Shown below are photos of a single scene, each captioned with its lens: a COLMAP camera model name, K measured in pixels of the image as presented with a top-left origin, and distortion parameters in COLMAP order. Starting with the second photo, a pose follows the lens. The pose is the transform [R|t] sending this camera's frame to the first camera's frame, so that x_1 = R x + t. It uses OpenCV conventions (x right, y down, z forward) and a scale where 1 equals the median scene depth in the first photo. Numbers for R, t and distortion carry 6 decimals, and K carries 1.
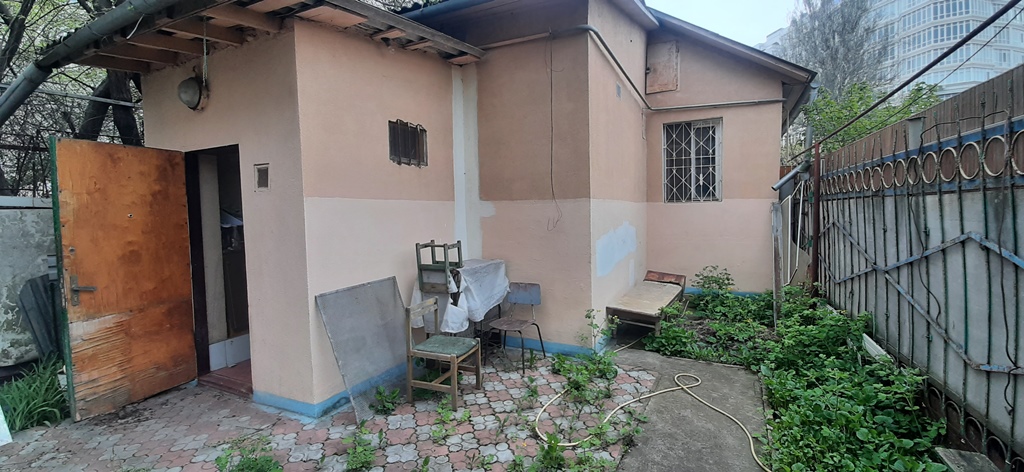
lens RADIAL K [[433.3, 0, 512.0], [0, 433.3, 236.0], [0, 0, 1]] dist [-0.000894, -0.000148]
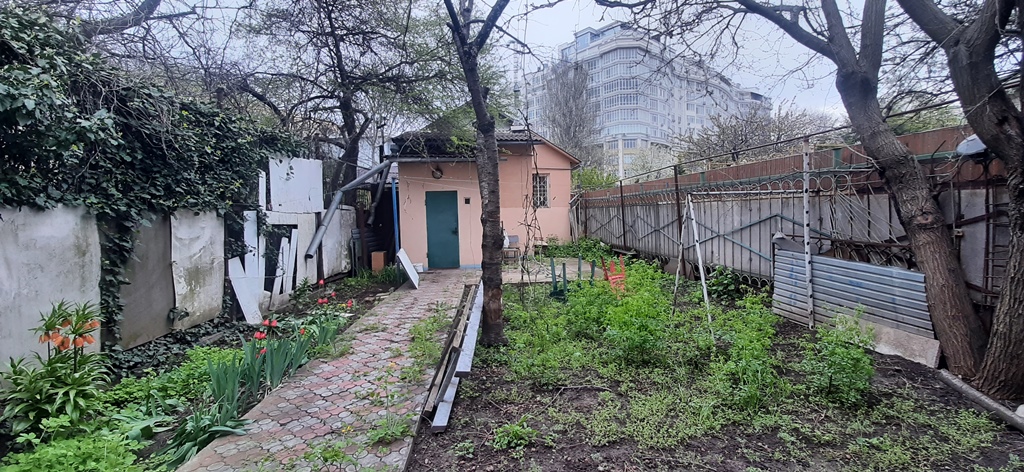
lens RADIAL K [[433.3, 0, 512.0], [0, 433.3, 236.0], [0, 0, 1]] dist [-0.000894, -0.000148]
pose [[0.874560, -0.024247, 0.484311, -1.022784], [0.030077, 0.999538, -0.004271, 0.091379], [-0.483983, 0.018302, 0.874886, -1.173327]]
